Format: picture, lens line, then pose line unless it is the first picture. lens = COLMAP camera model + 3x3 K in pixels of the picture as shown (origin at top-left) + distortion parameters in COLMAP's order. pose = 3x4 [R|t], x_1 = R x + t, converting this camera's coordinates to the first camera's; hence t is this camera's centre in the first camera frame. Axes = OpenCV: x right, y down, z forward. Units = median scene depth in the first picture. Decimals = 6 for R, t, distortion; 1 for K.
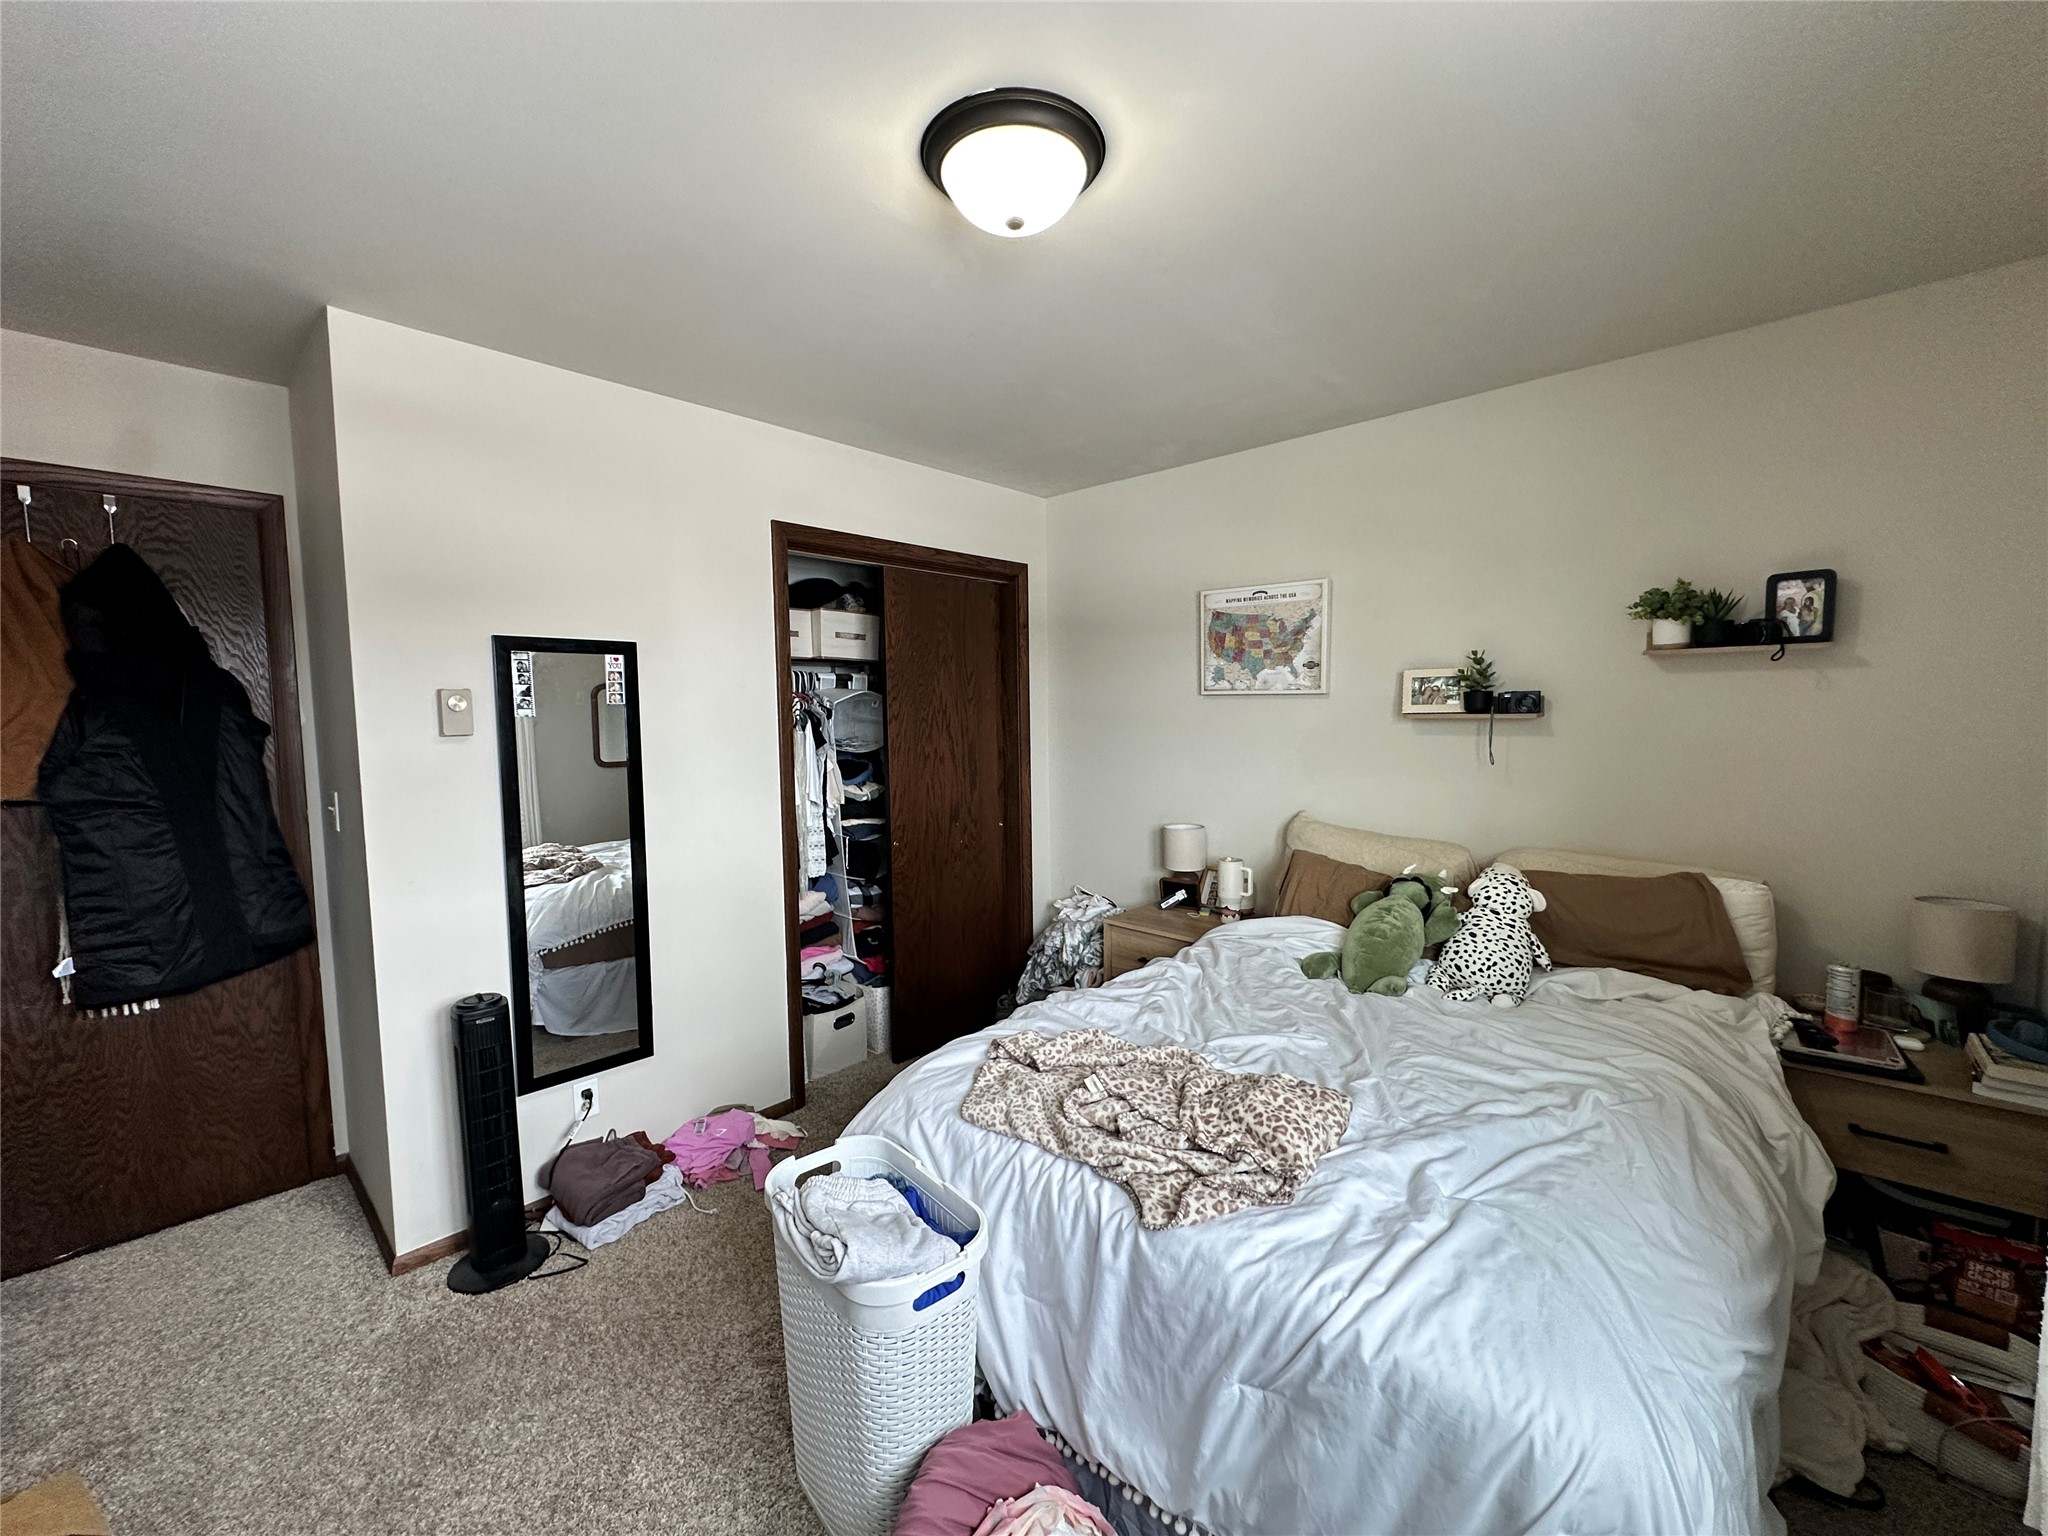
lens RADIAL K [[814.6, 0, 1024.0], [0, 814.6, 768.0], [0, 0, 1]] dist [-0.001983, 0.000320]
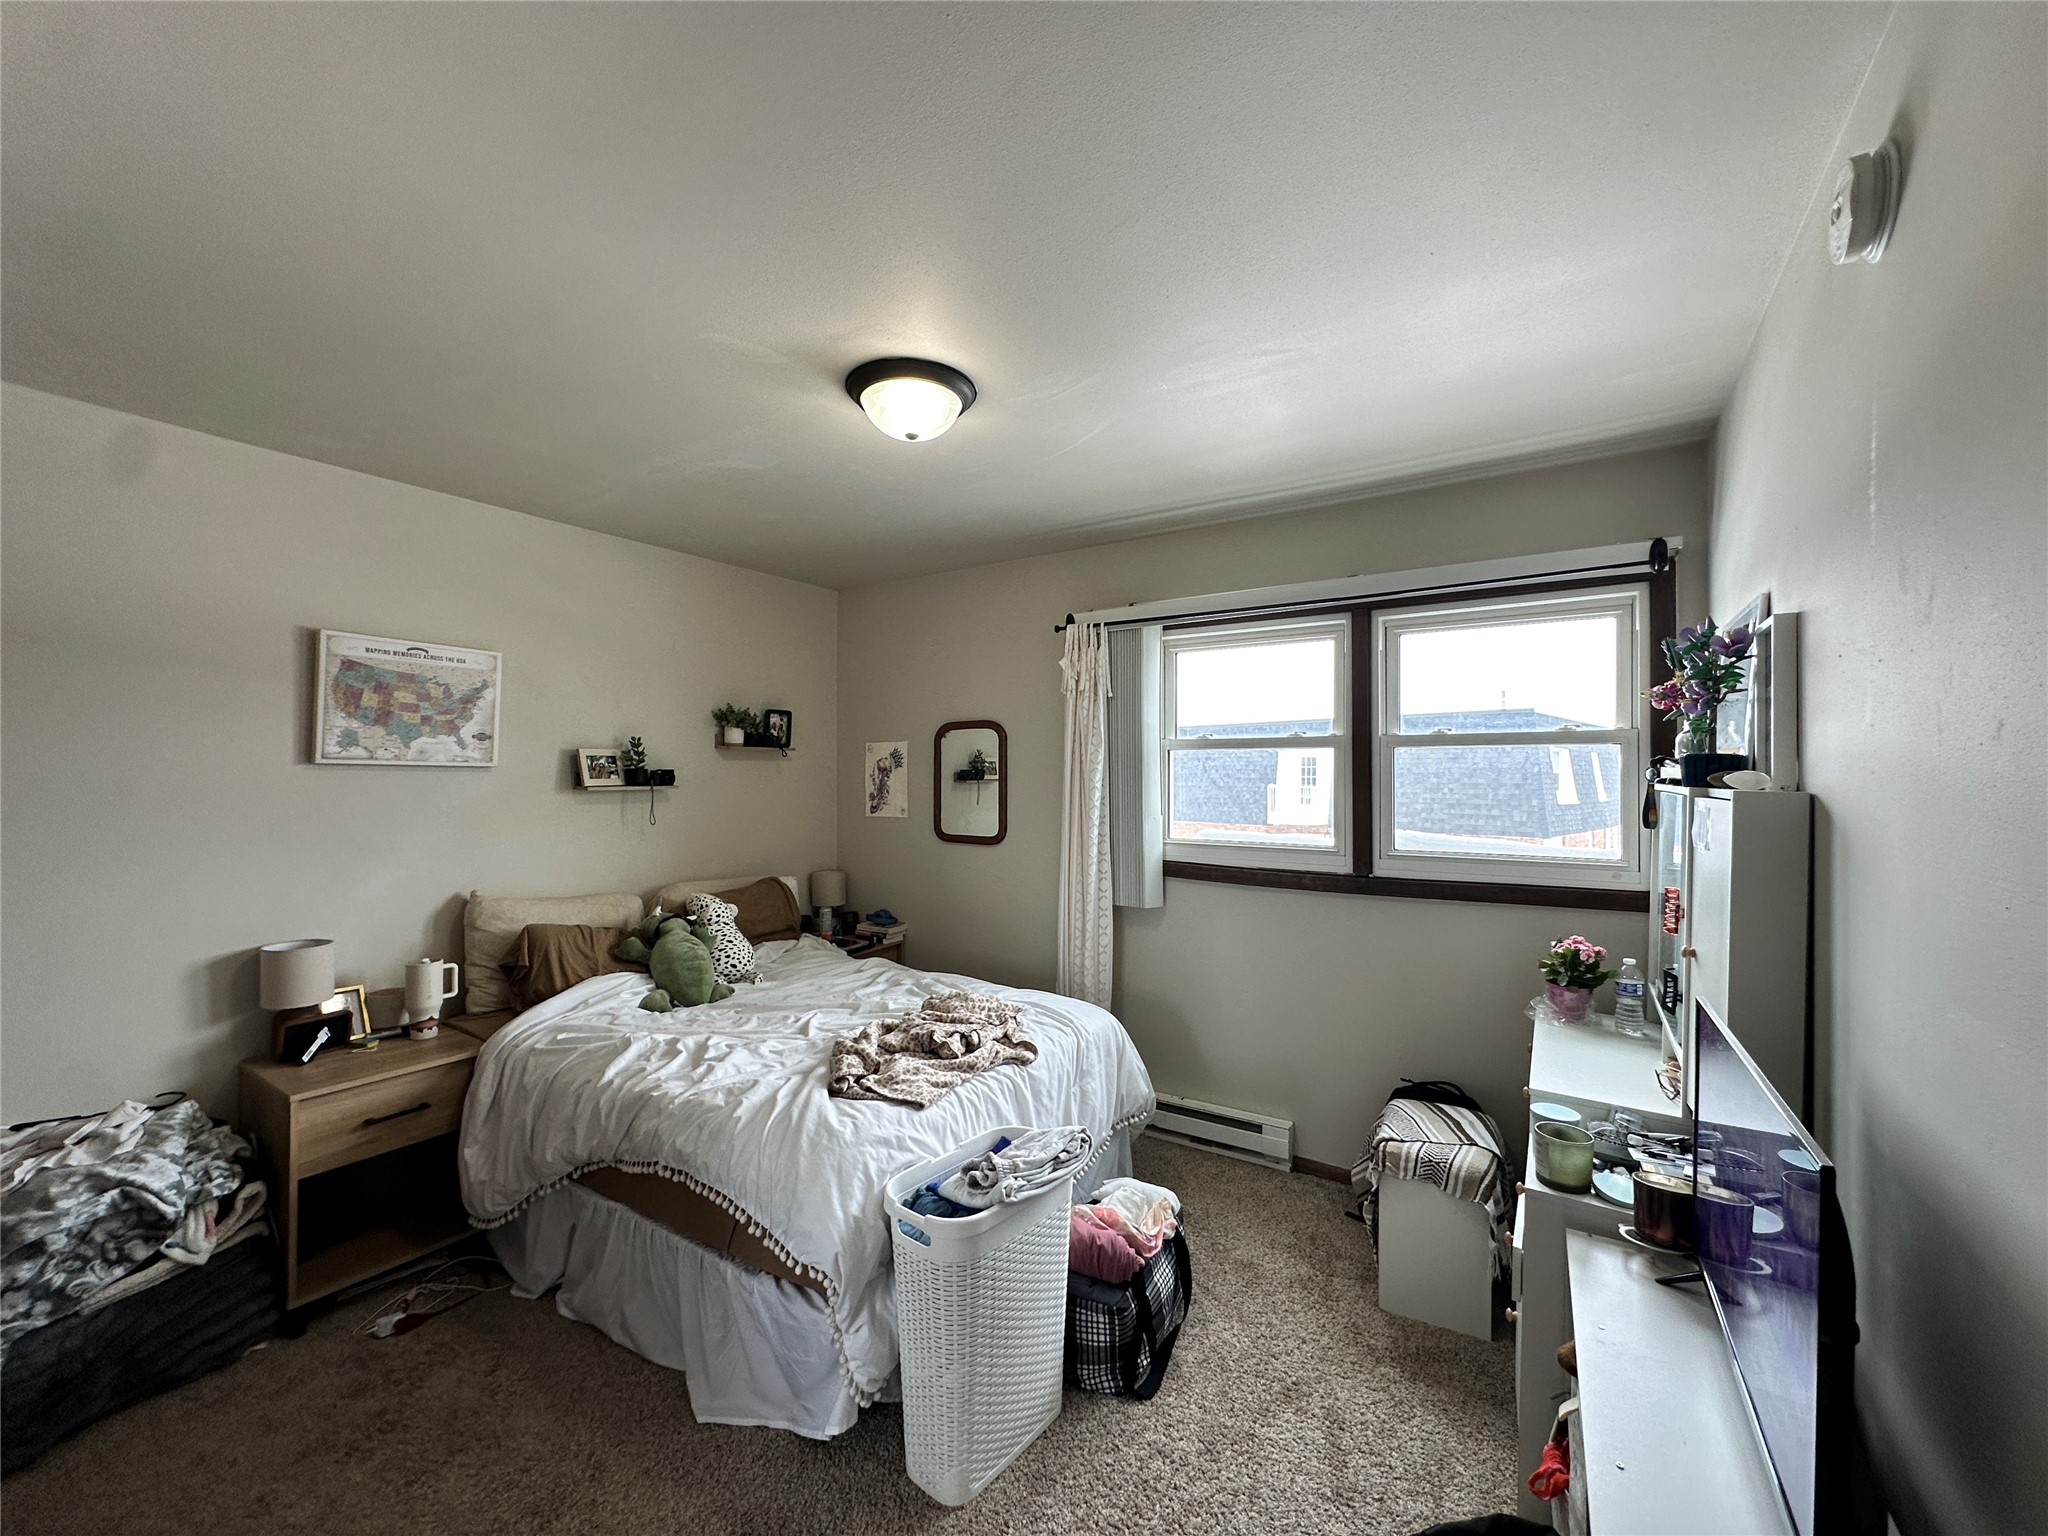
lens RADIAL K [[814.6, 0, 1024.0], [0, 814.6, 768.0], [0, 0, 1]] dist [-0.001983, 0.000320]
pose [[-0.157162, 0.021481, 0.987339, -0.691888], [0.076109, 0.997054, -0.009577, -0.031746], [-0.984636, 0.073640, -0.158334, 0.521237]]
